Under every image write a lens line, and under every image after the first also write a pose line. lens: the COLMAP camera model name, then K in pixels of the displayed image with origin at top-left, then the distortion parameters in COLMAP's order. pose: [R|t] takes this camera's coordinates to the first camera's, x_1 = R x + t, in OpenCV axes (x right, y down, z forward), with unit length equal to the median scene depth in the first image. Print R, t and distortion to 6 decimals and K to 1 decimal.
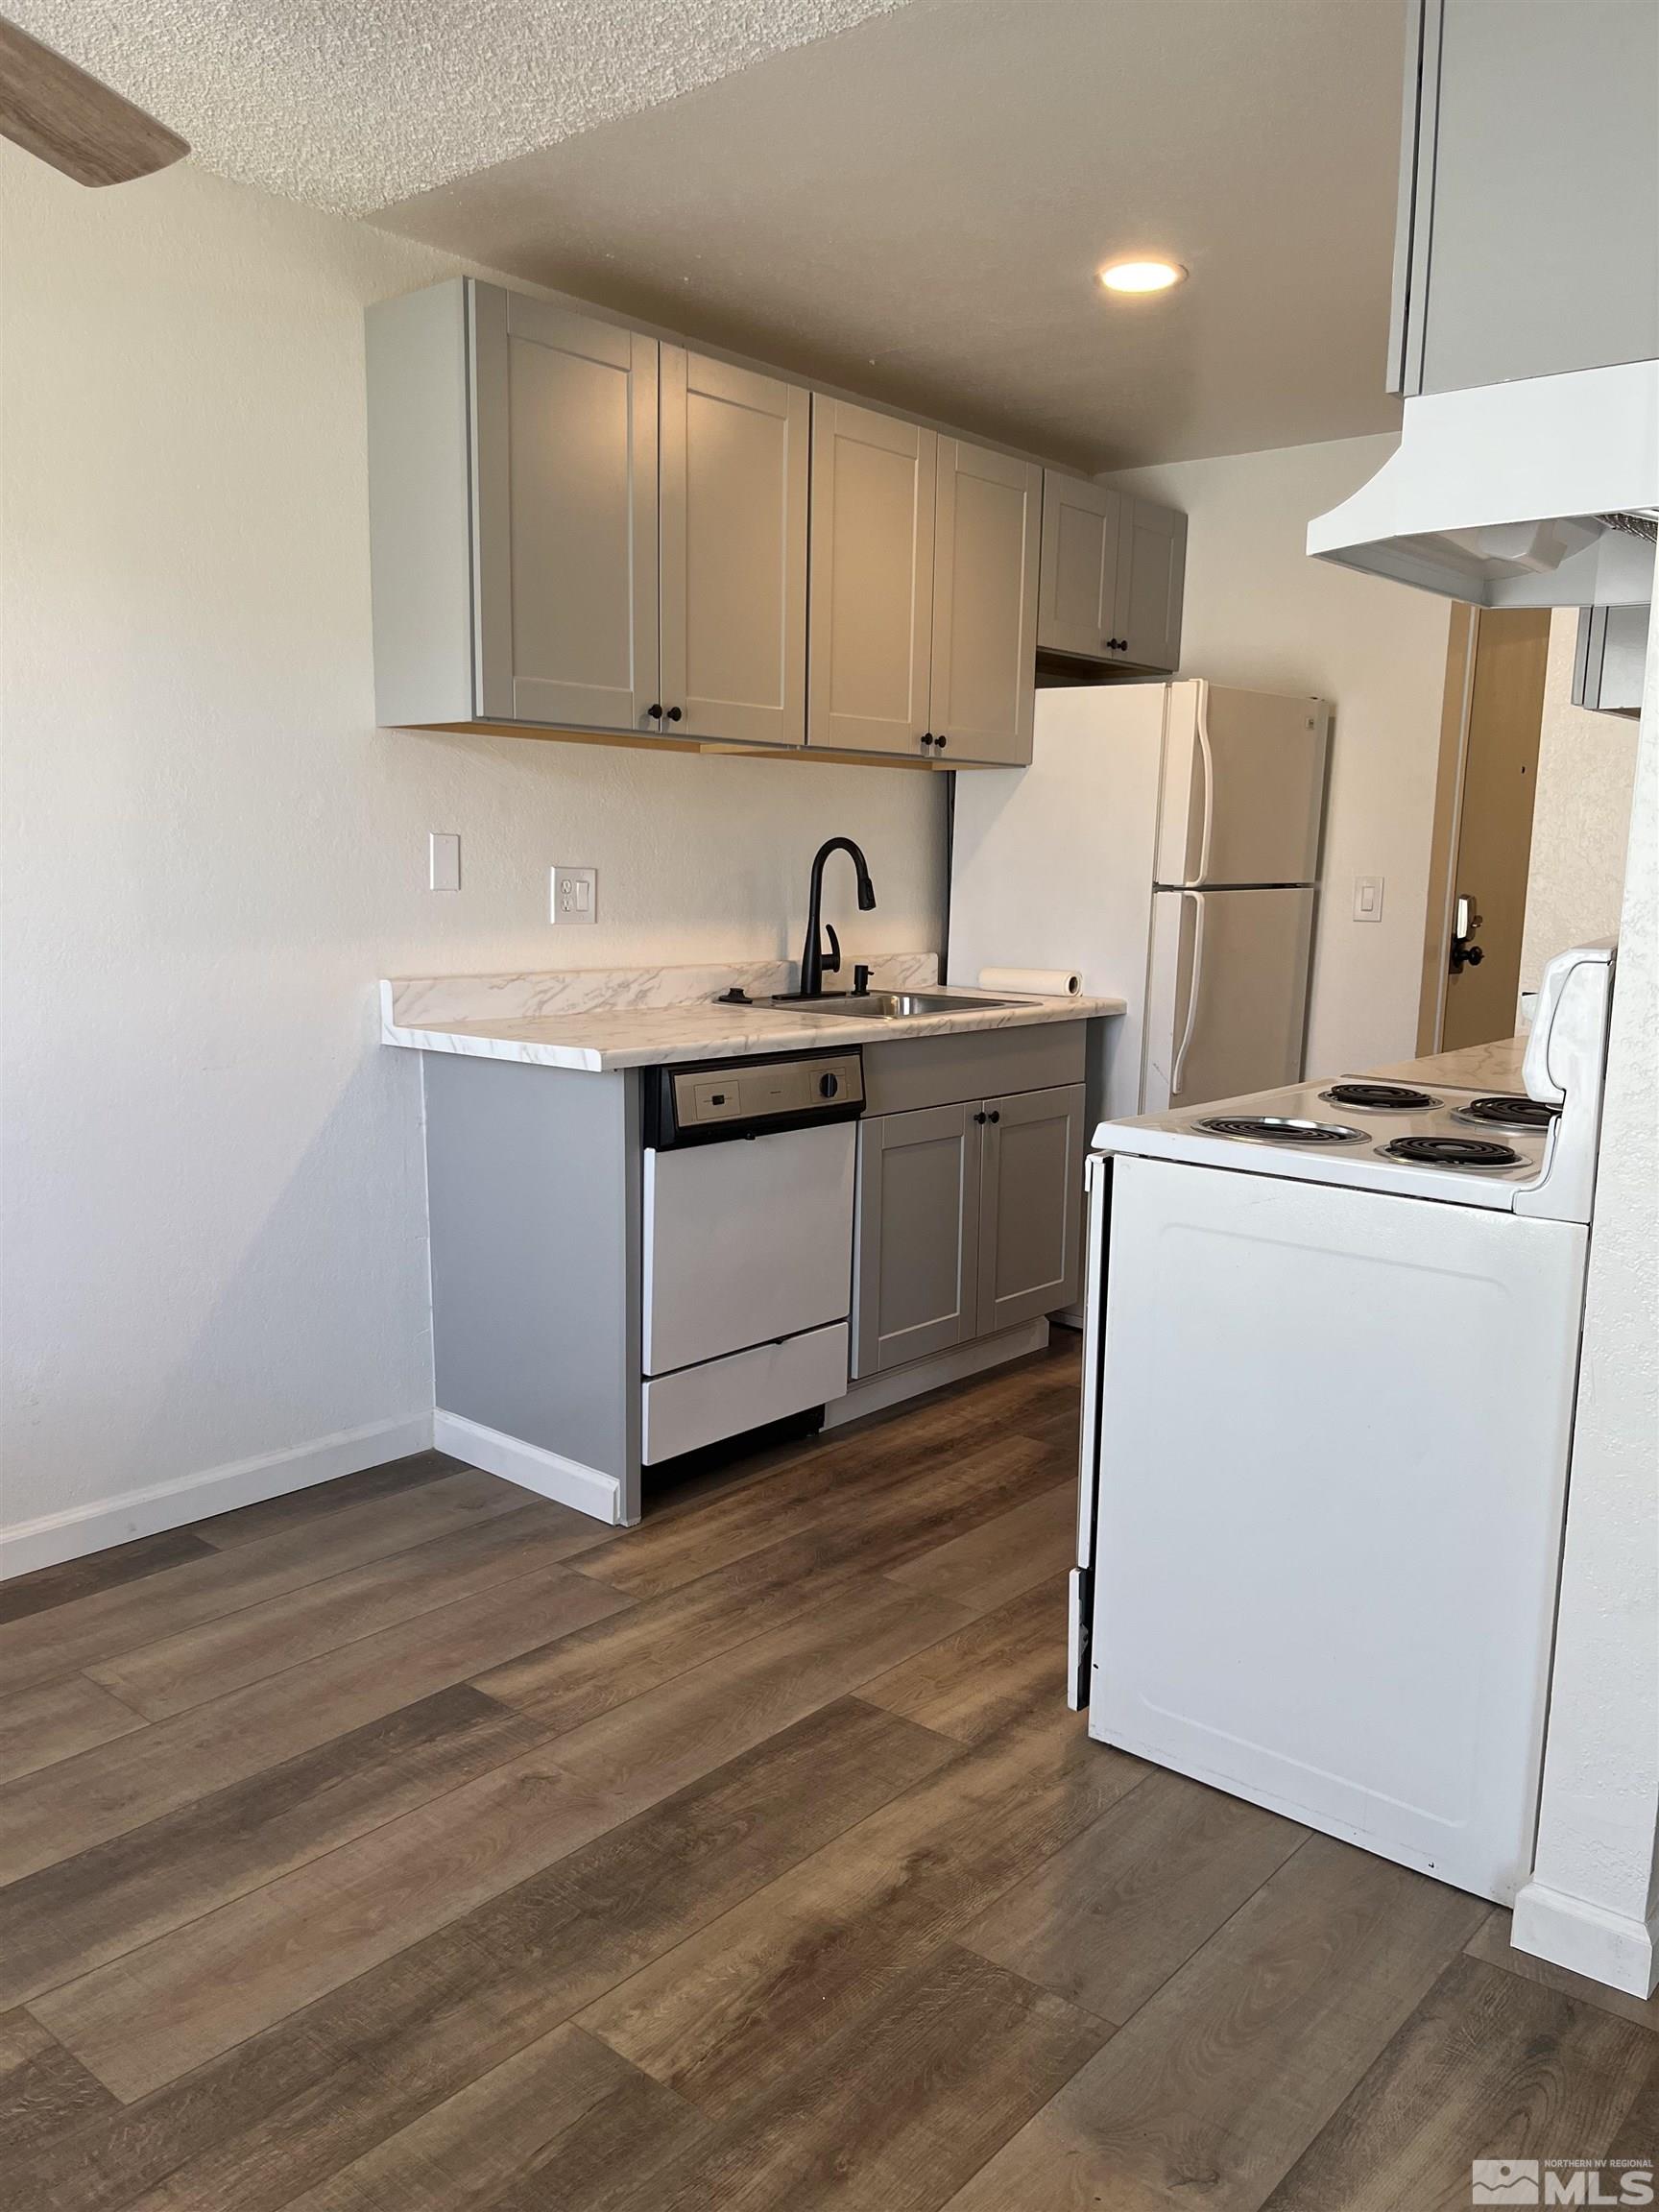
lens RADIAL K [[1673.3, 0, 818.7], [0, 1673.3, 1115.3], [0, 0, 1]] dist [0.060939, -0.090283]
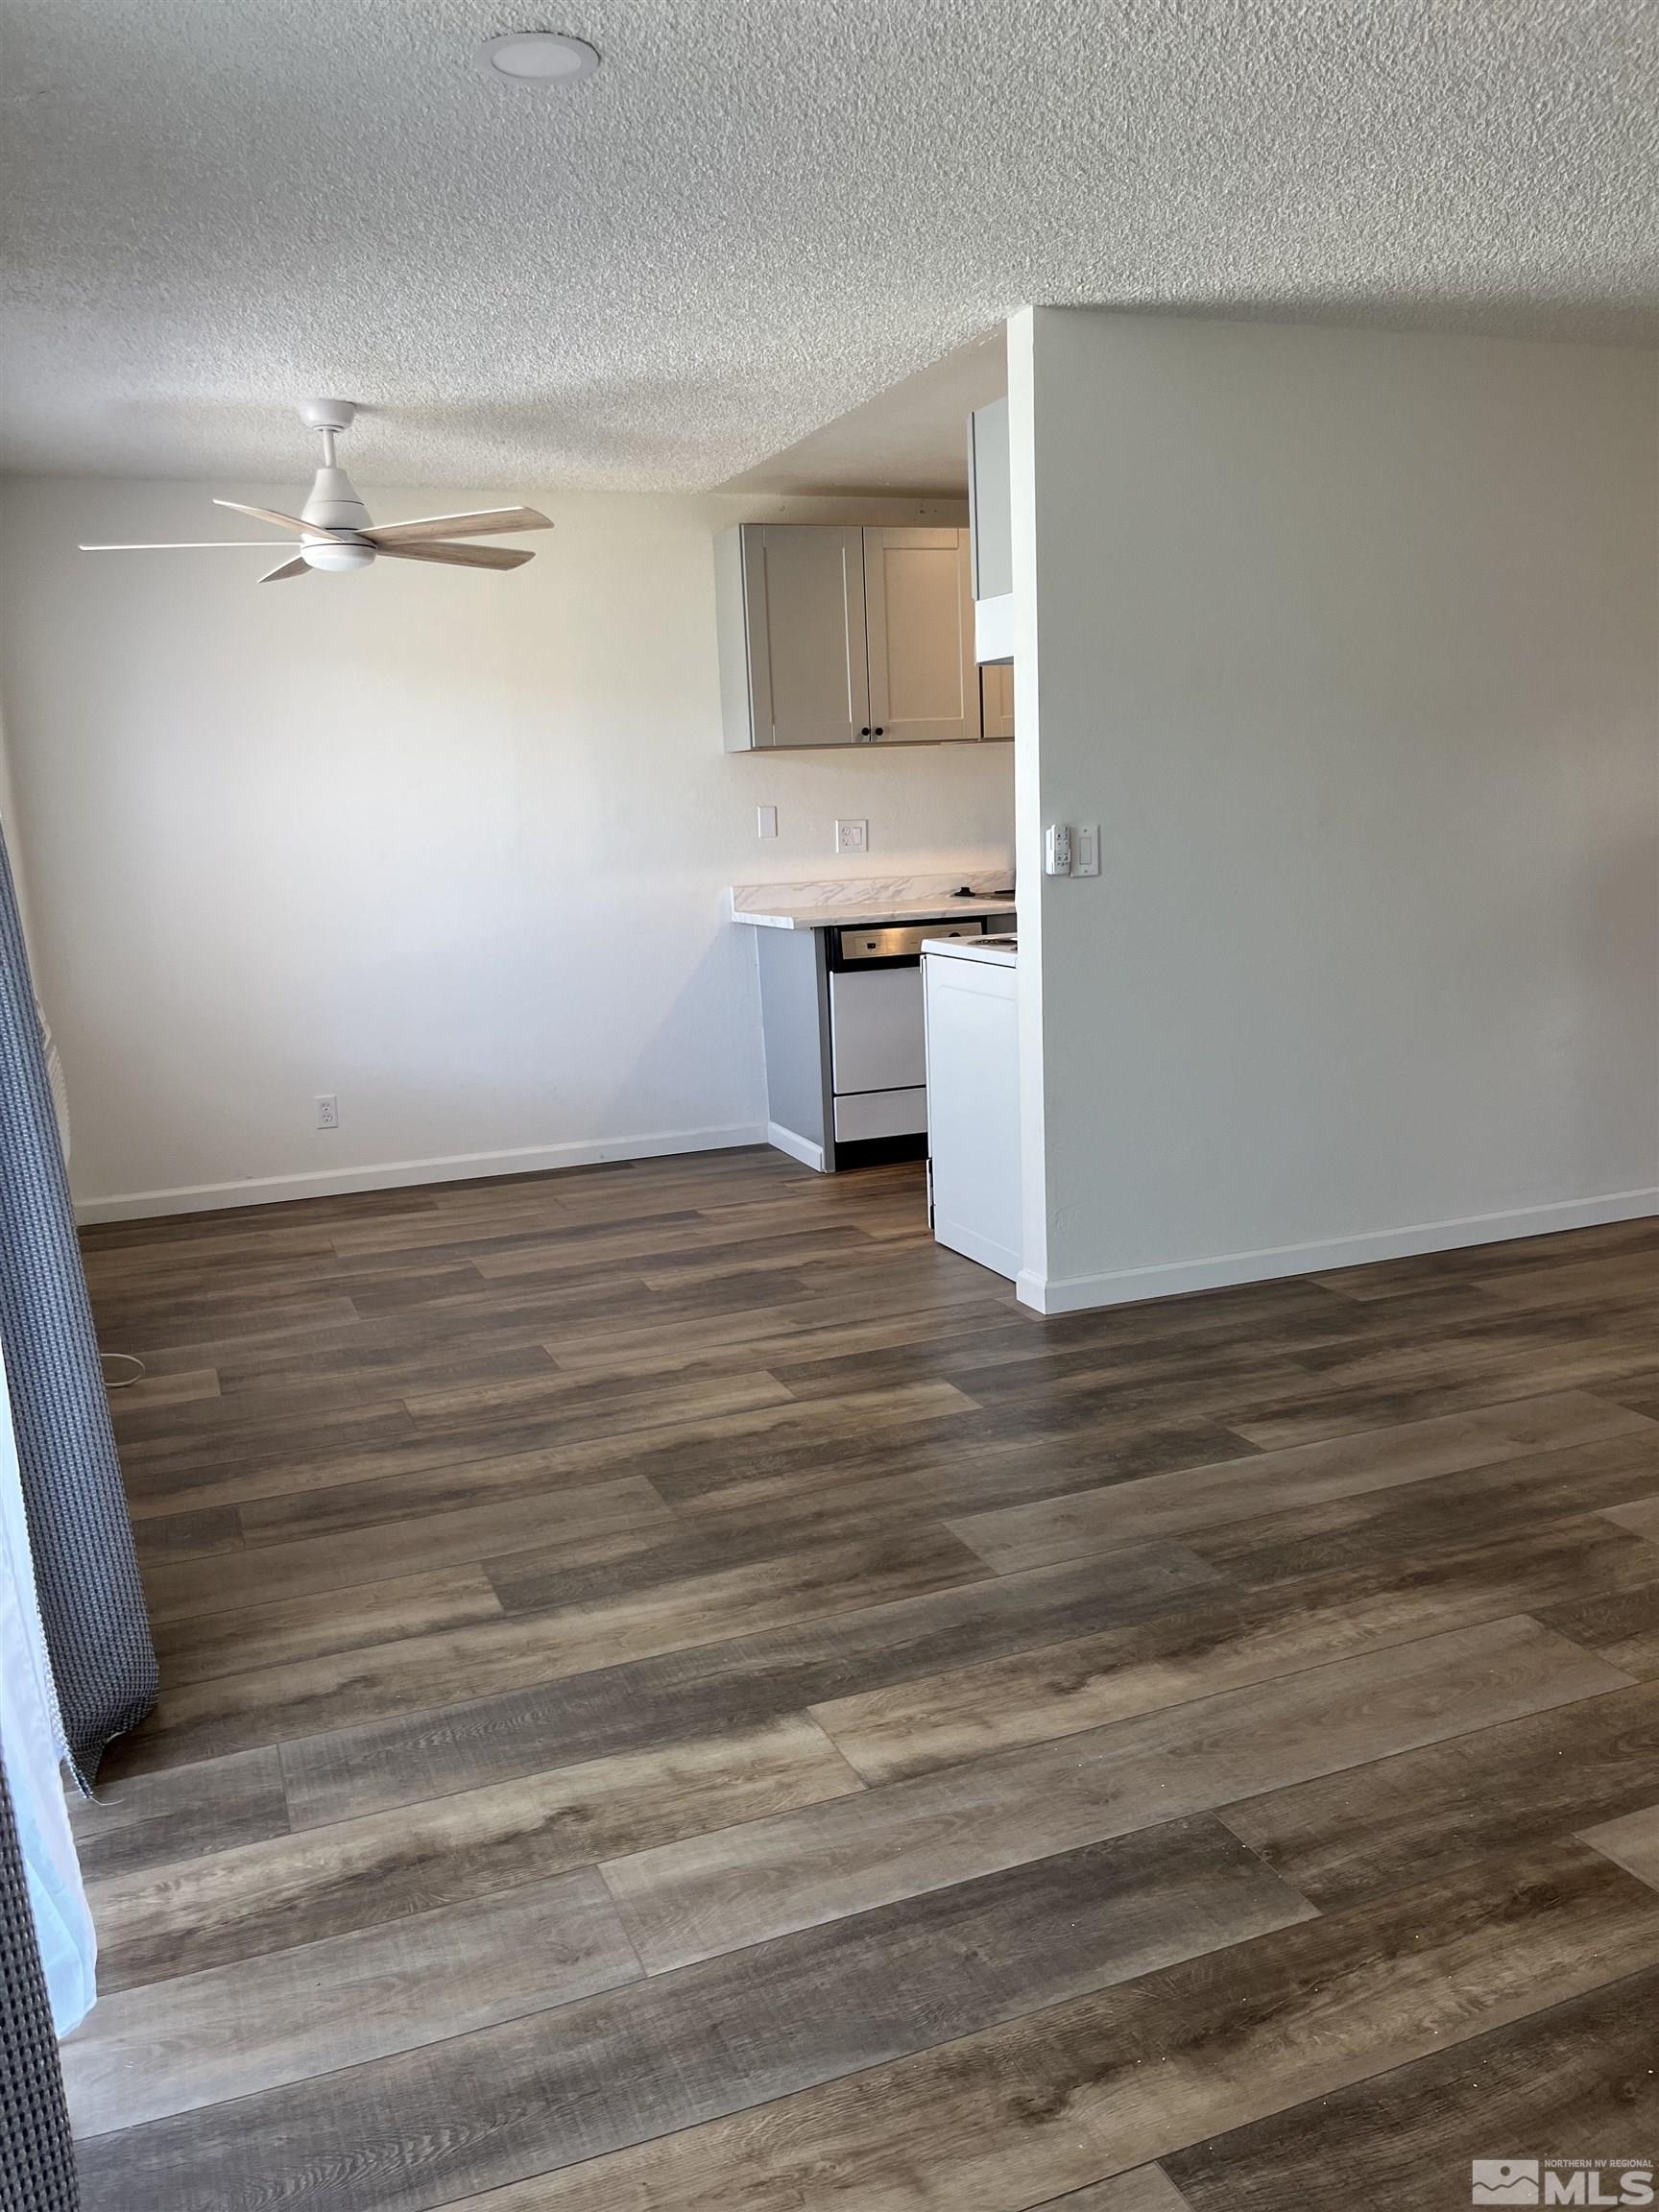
lens RADIAL K [[1673.3, 0, 818.1], [0, 1673.3, 1106.3], [0, 0, 1]] dist [0.060939, -0.090283]
pose [[0.885371, 0.027749, -0.464057, 0.830962], [-0.011463, 0.999217, 0.037879, 0.109624], [0.464744, -0.028217, 0.884995, -0.739372]]
